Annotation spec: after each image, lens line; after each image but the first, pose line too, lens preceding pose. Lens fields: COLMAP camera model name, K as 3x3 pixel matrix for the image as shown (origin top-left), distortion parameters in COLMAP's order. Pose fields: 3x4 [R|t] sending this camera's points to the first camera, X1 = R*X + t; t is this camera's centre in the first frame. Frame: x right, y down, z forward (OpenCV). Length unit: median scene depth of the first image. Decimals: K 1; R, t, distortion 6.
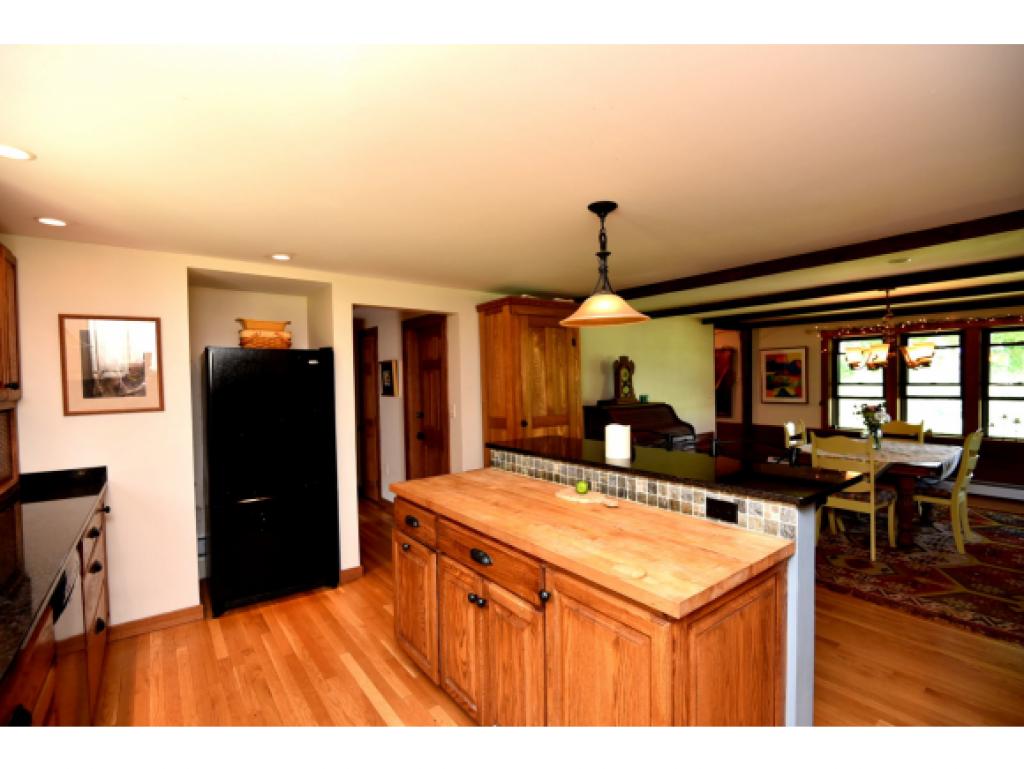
lens RADIAL K [[468.8, 0, 515.2], [0, 468.8, 389.7], [0, 0, 1]] dist [-0.012328, -0.006063]
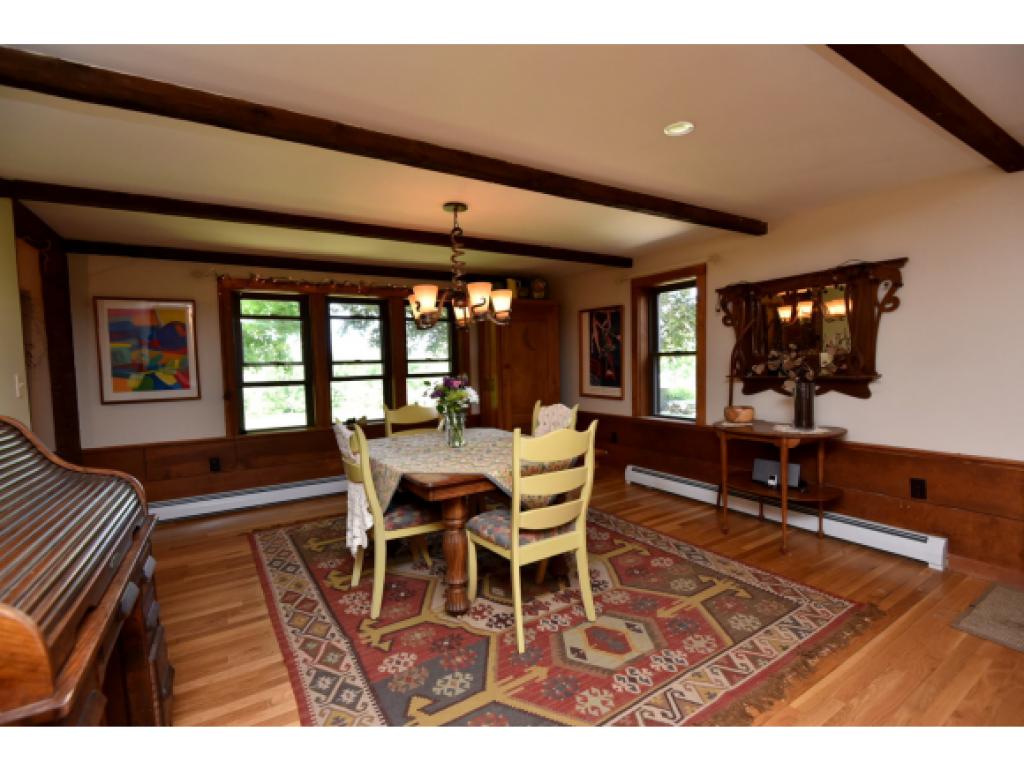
lens RADIAL K [[468.8, 0, 515.2], [0, 468.8, 389.7], [0, 0, 1]] dist [-0.012328, -0.006063]
pose [[0.097130, -0.043428, 0.994324, 0.122597], [0.049107, 0.998040, 0.038794, 0.024114], [-0.994060, 0.045060, 0.099072, 0.820548]]
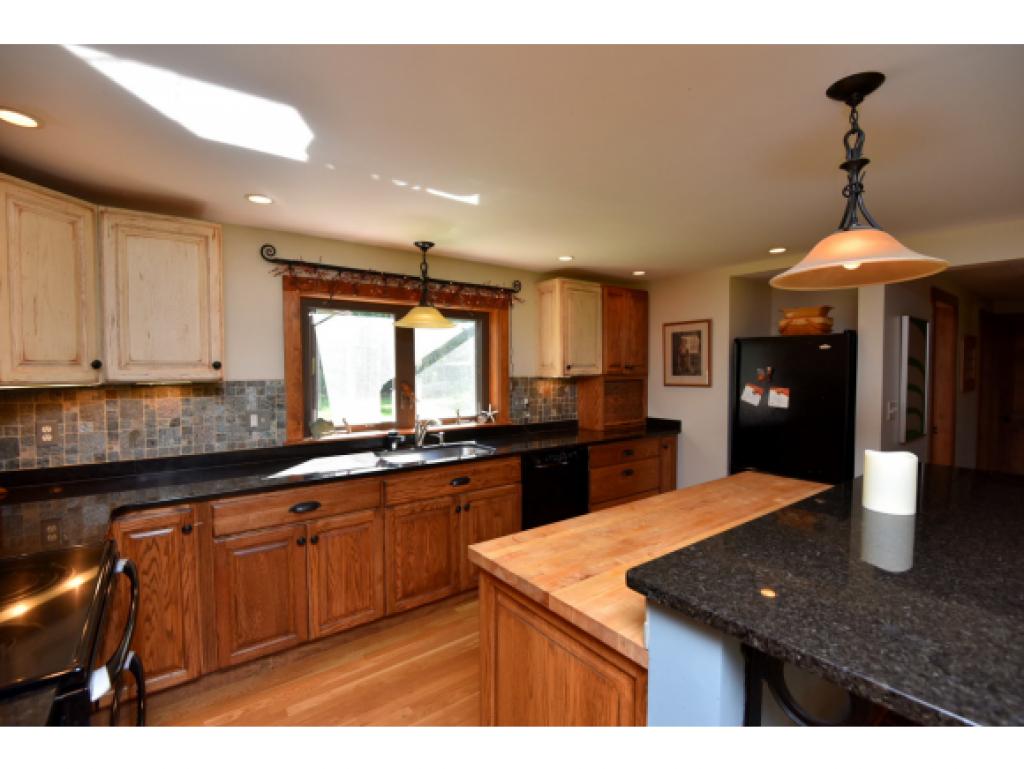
lens RADIAL K [[468.8, 0, 515.2], [0, 468.8, 389.7], [0, 0, 1]] dist [-0.012328, -0.006063]
pose [[-0.012878, 0.062070, -0.997989, 0.387557], [-0.018811, 0.997880, 0.062306, -0.013544], [0.999740, 0.019576, -0.011683, 0.273088]]
